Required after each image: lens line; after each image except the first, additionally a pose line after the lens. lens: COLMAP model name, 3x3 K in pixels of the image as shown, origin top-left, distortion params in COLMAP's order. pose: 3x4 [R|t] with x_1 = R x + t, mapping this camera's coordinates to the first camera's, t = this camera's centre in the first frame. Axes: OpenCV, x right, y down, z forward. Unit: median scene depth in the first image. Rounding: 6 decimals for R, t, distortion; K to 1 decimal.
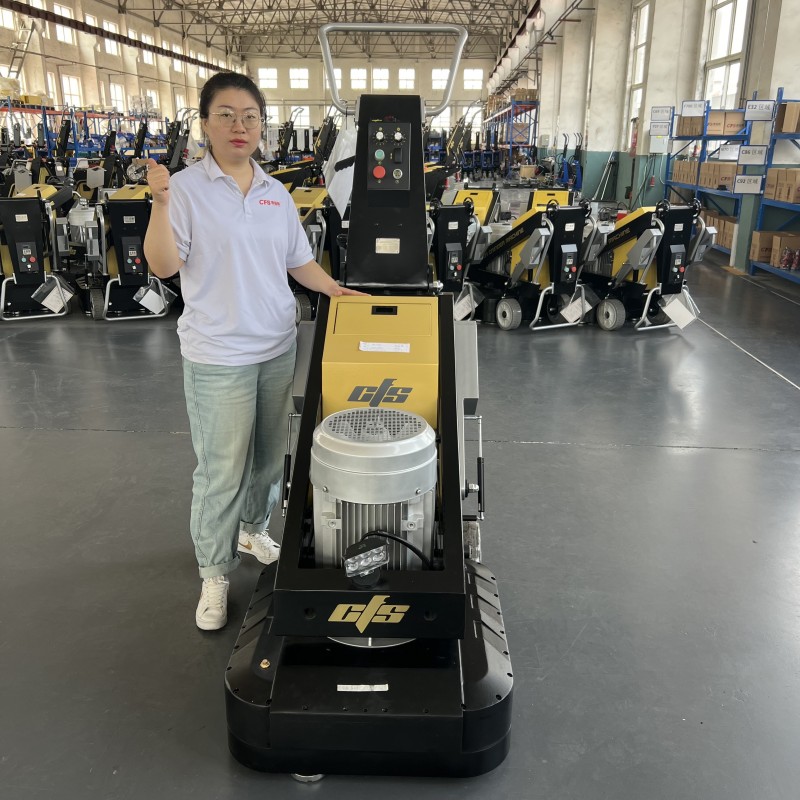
lens RADIAL K [[800.6, 0, 414.9], [0, 800.6, 402.3], [0, 0, 1]] dist [0.000442, 0.000067]
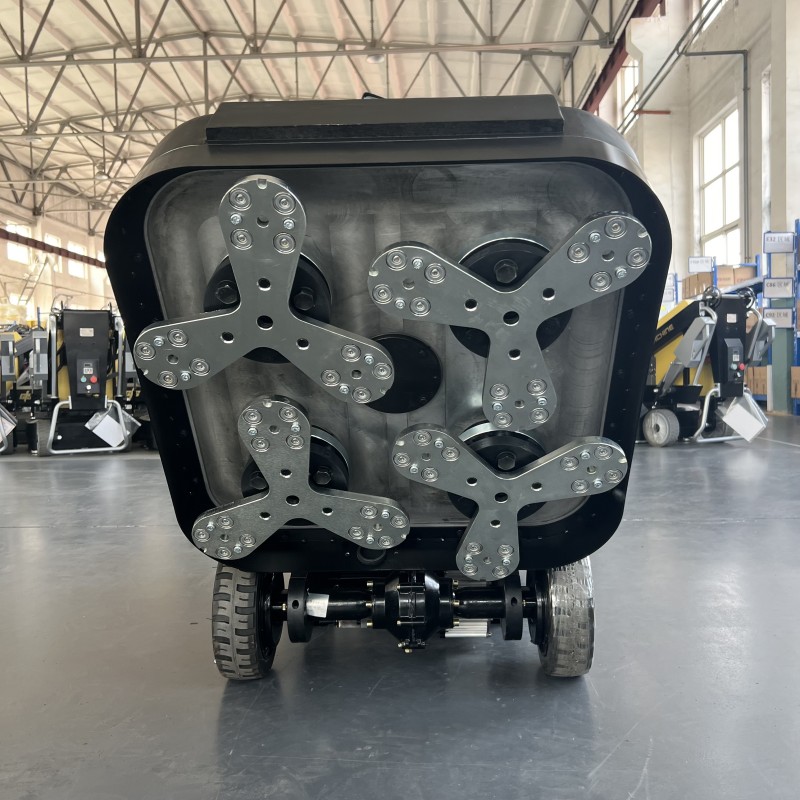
lens RADIAL K [[800.6, 0, 414.9], [0, 800.6, 402.3], [0, 0, 1]] dist [0.000442, 0.000067]
pose [[0.999419, -0.033768, 0.004624, -0.013831], [0.033728, 0.960308, -0.276896, 0.089682], [0.004910, 0.276891, 0.960889, 0.200074]]
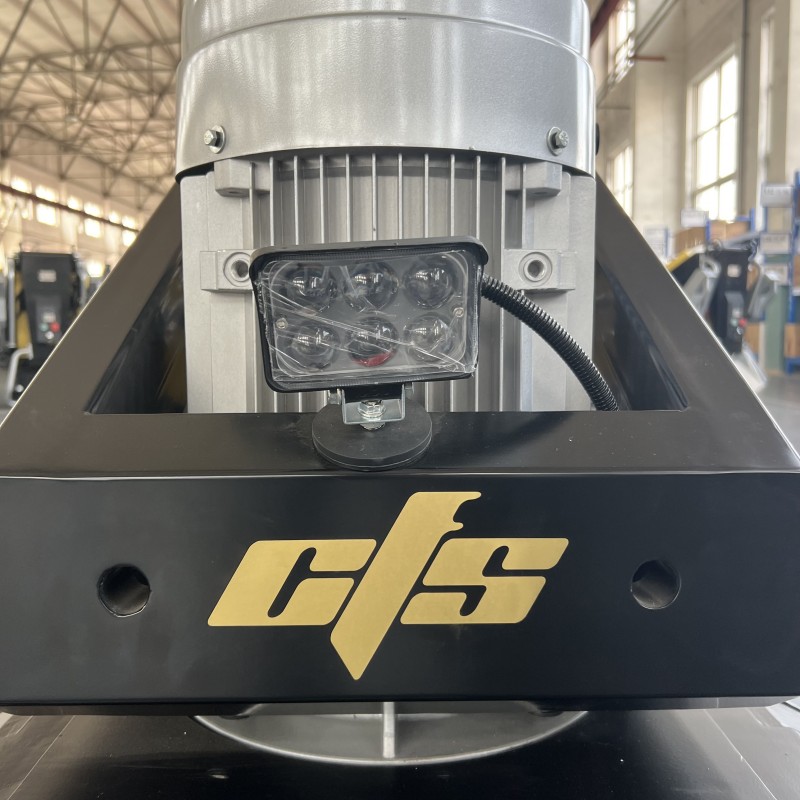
lens RADIAL K [[811.1, 0, 414.6], [0, 811.1, 397.2], [0, 0, 1]] dist [-0.007578, -0.014703]
pose [[0.999367, -0.022894, 0.027221, -0.016922], [0.028535, 0.972925, -0.229353, 0.081611], [-0.021234, 0.229985, 0.972963, 0.235507]]
